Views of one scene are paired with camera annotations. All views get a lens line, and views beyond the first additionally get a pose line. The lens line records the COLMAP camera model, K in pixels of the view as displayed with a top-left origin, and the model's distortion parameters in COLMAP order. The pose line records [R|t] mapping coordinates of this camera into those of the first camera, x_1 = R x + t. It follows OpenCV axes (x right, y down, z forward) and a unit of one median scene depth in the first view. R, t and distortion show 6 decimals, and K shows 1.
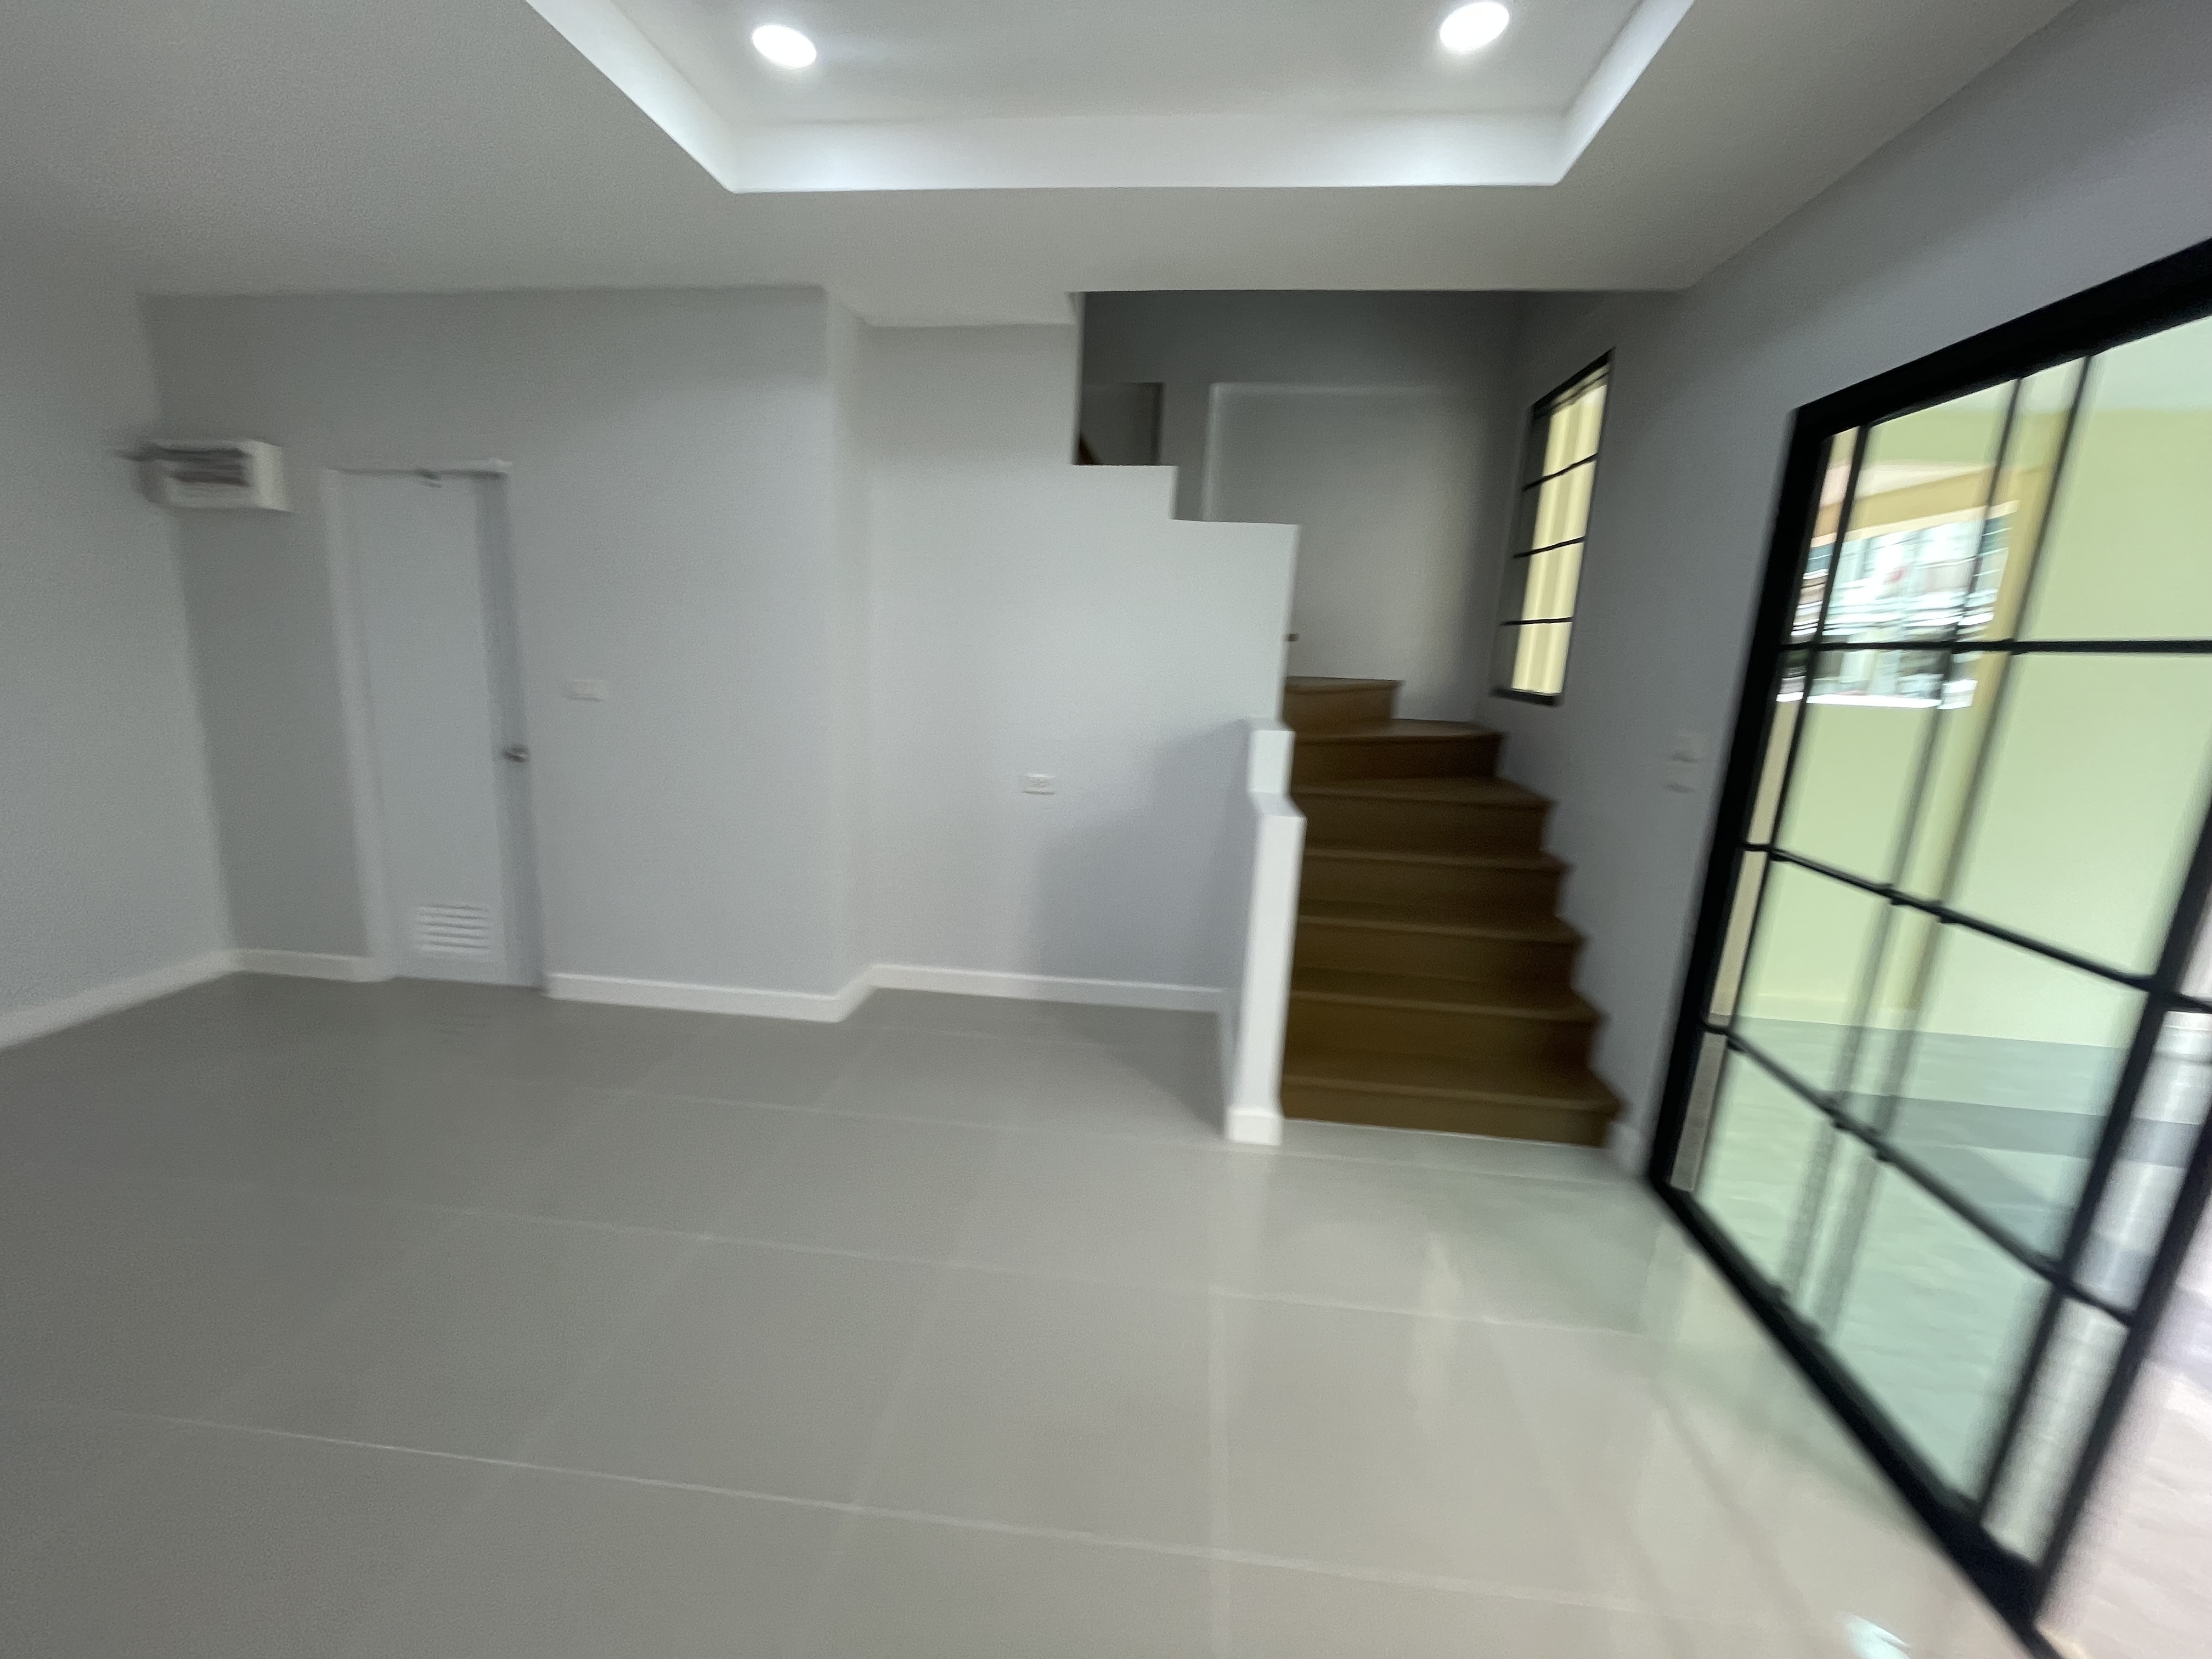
lens RADIAL K [[898.9, 0, 1102.0], [0, 898.9, 830.4], [0, 0, 1]] dist [-0.006520, 0.000064]
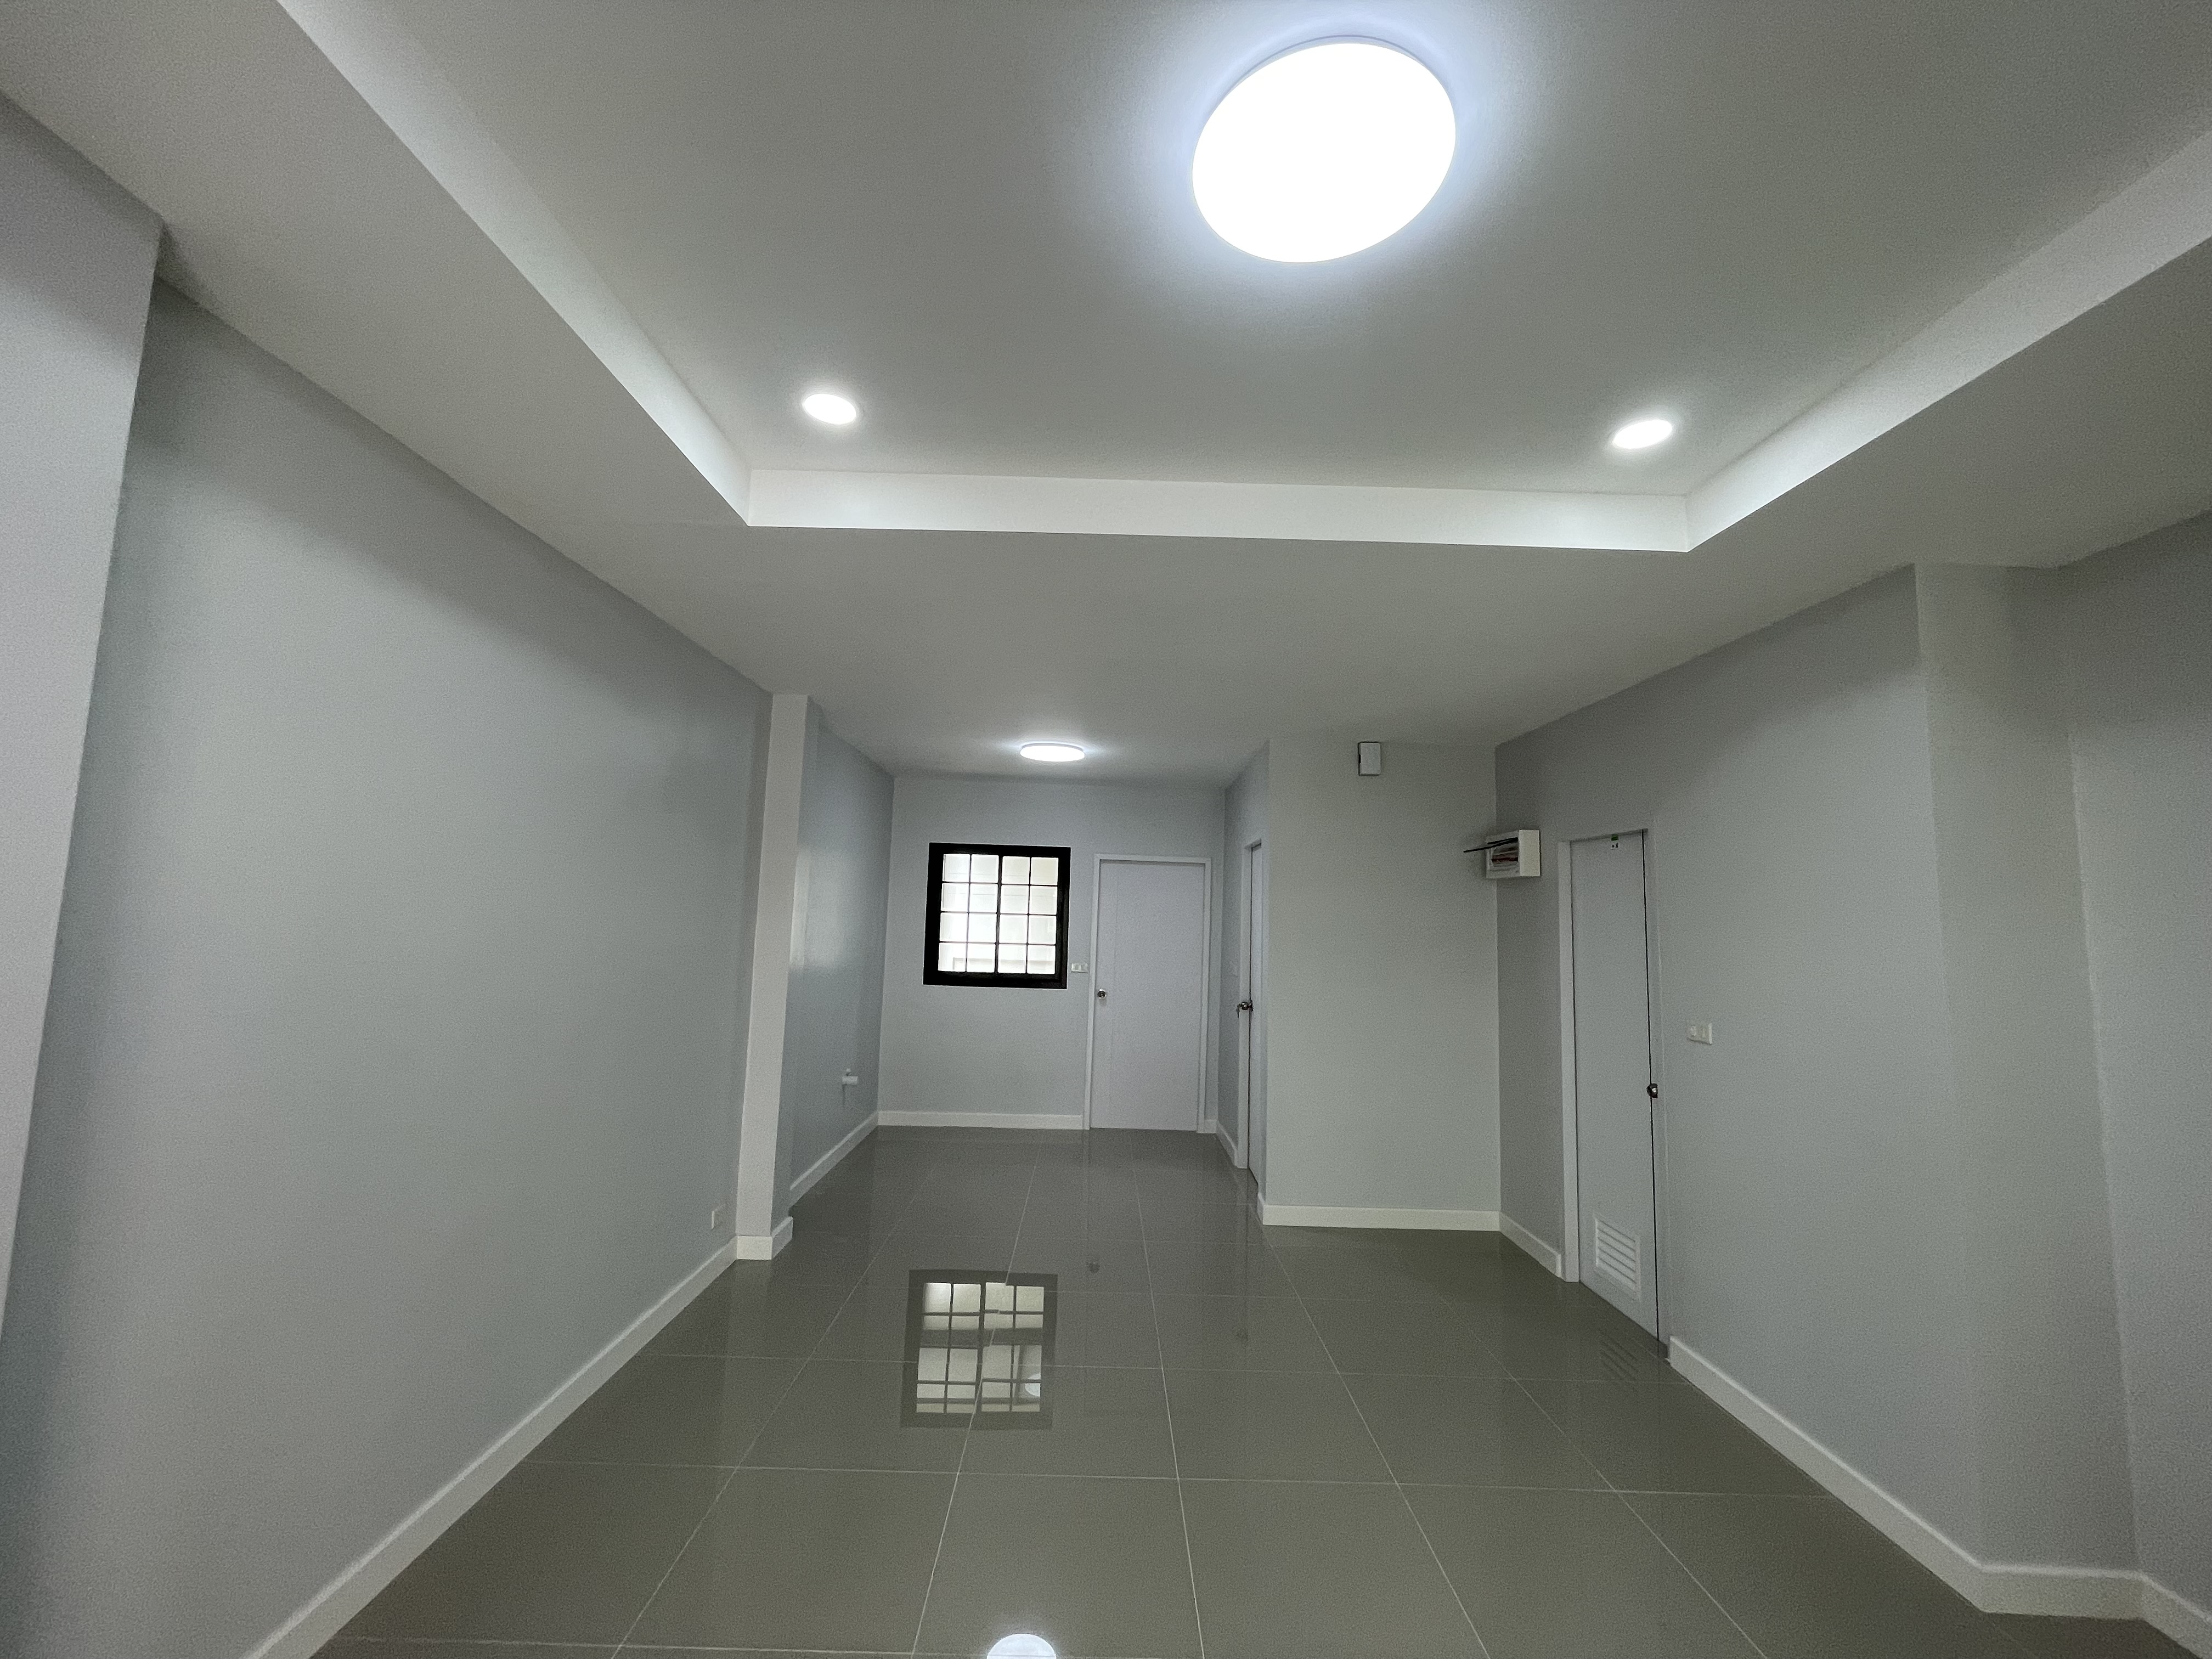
lens RADIAL K [[898.9, 0, 1105.5], [0, 898.9, 816.6], [0, 0, 1]] dist [-0.006520, 0.000064]
pose [[0.132310, -0.146481, -0.980325, 0.322139], [-0.223409, 0.959164, -0.173472, -0.068646], [0.965703, 0.241965, 0.094182, 0.232735]]
